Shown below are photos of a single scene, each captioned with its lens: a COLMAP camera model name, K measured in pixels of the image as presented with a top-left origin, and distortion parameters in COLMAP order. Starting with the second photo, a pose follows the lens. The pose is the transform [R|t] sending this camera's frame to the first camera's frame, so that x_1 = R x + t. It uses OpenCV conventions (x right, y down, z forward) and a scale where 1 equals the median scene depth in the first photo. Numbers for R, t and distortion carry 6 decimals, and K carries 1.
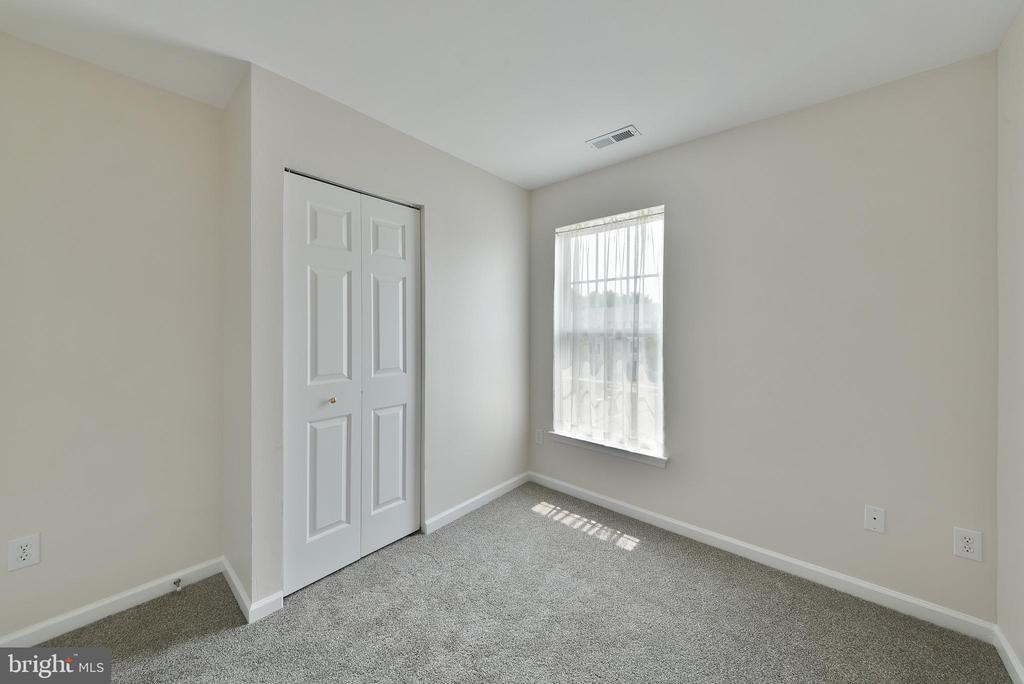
lens RADIAL K [[362.2, 0, 511.9], [0, 362.2, 326.7], [0, 0, 1]] dist [-0.002961, -0.000616]
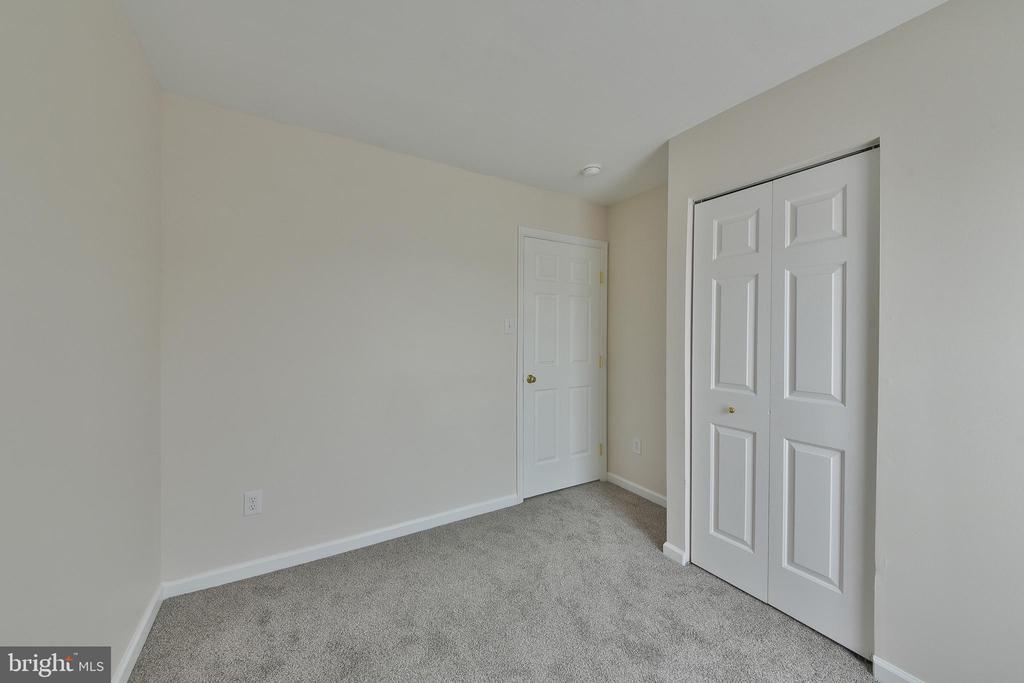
lens RADIAL K [[362.2, 0, 511.2], [0, 362.2, 335.5], [0, 0, 1]] dist [-0.002961, -0.000616]
pose [[-0.304603, 0.000257, -0.952479, 0.605317], [-0.001928, 0.999998, 0.000886, -0.000911], [0.952478, 0.002106, -0.304602, 0.694716]]
